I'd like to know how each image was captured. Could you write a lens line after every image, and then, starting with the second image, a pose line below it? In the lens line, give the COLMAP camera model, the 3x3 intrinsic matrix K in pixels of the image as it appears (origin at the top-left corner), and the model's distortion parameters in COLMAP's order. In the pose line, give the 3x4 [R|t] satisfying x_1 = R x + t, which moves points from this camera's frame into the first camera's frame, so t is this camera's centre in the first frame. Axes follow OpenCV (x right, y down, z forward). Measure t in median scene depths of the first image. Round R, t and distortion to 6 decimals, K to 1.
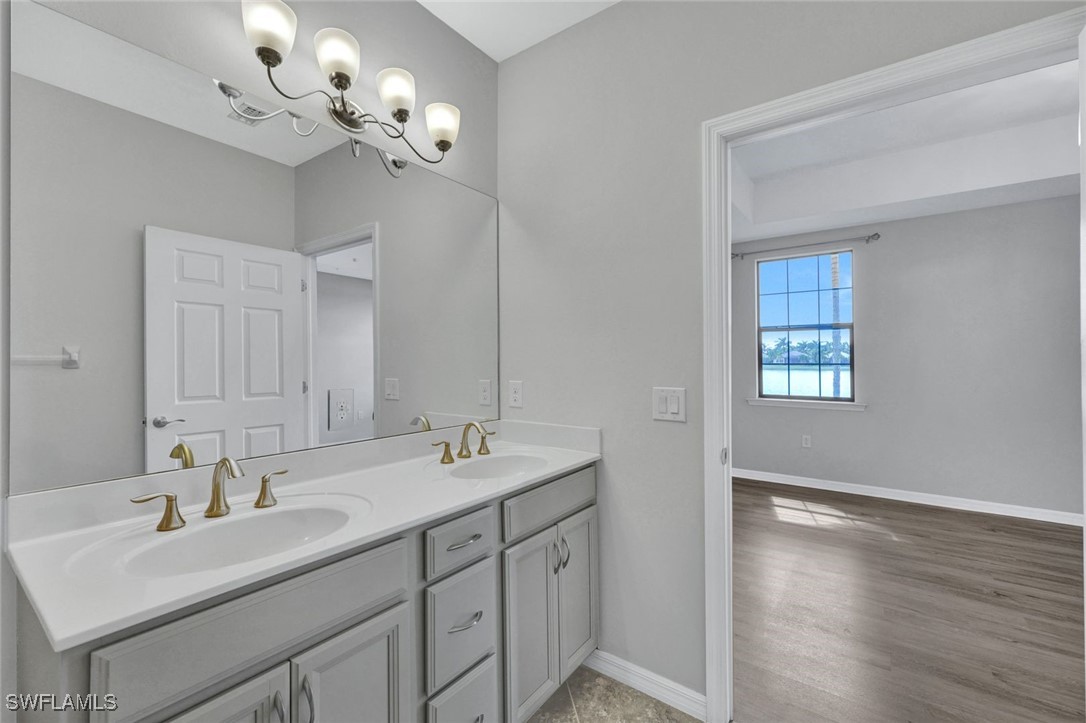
lens RADIAL K [[440.6, 0, 543.6], [0, 440.6, 363.0], [0, 0, 1]] dist [0.008439, -0.001012]
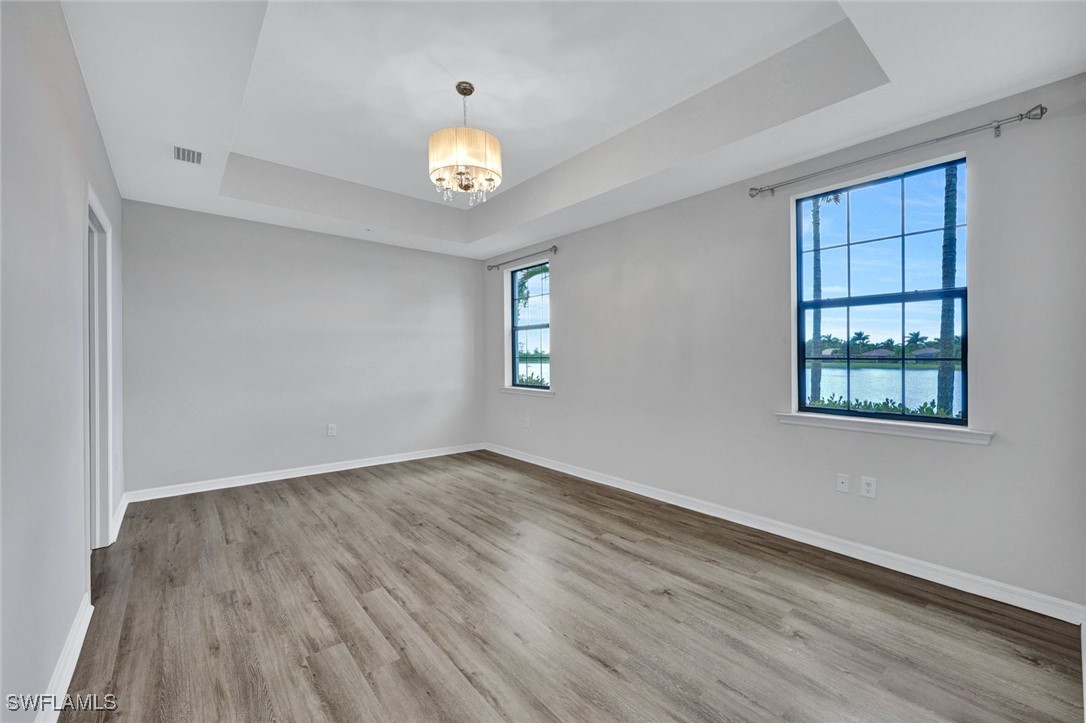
lens RADIAL K [[440.6, 0, 567.7], [0, 440.6, 356.2], [0, 0, 1]] dist [0.008439, -0.001012]
pose [[0.974944, -0.001698, -0.222442, 1.311407], [-0.000119, 0.999967, -0.008151, 0.011845], [0.222449, 0.007973, 0.974912, -0.164929]]
